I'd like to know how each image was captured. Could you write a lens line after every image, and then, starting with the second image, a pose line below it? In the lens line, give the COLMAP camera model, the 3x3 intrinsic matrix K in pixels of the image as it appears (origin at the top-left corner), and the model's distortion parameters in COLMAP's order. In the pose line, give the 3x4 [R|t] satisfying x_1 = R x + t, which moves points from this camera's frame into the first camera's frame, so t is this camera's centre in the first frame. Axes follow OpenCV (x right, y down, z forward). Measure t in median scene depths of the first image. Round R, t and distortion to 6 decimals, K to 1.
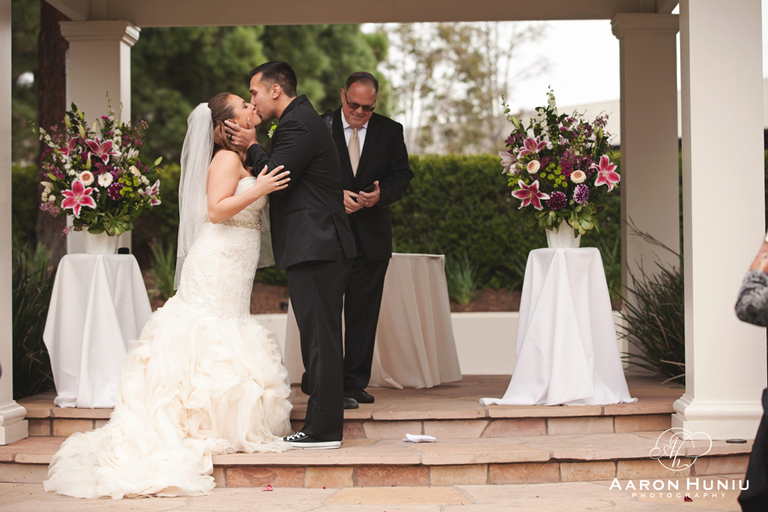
lens RADIAL K [[2174.9, 0, 382.0], [0, 2174.9, 256.1], [0, 0, 1]] dist [-0.280623, 0.000000]
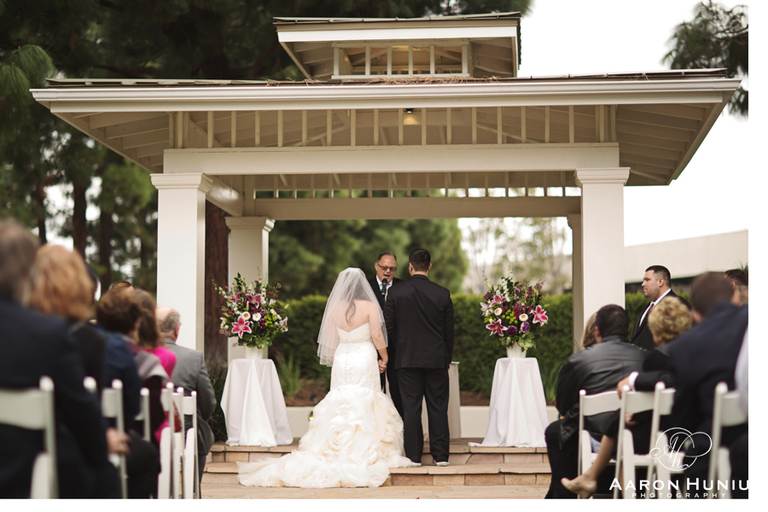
lens RADIAL K [[1882.4, 0, 384.1], [0, 1882.4, 259.6], [0, 0, 1]] dist [-0.018806, 0.000000]
pose [[0.998939, 0.006012, -0.045667, 0.045602], [-0.008695, 0.998234, -0.058772, 0.007406], [0.045233, 0.059107, 0.997226, -0.528044]]
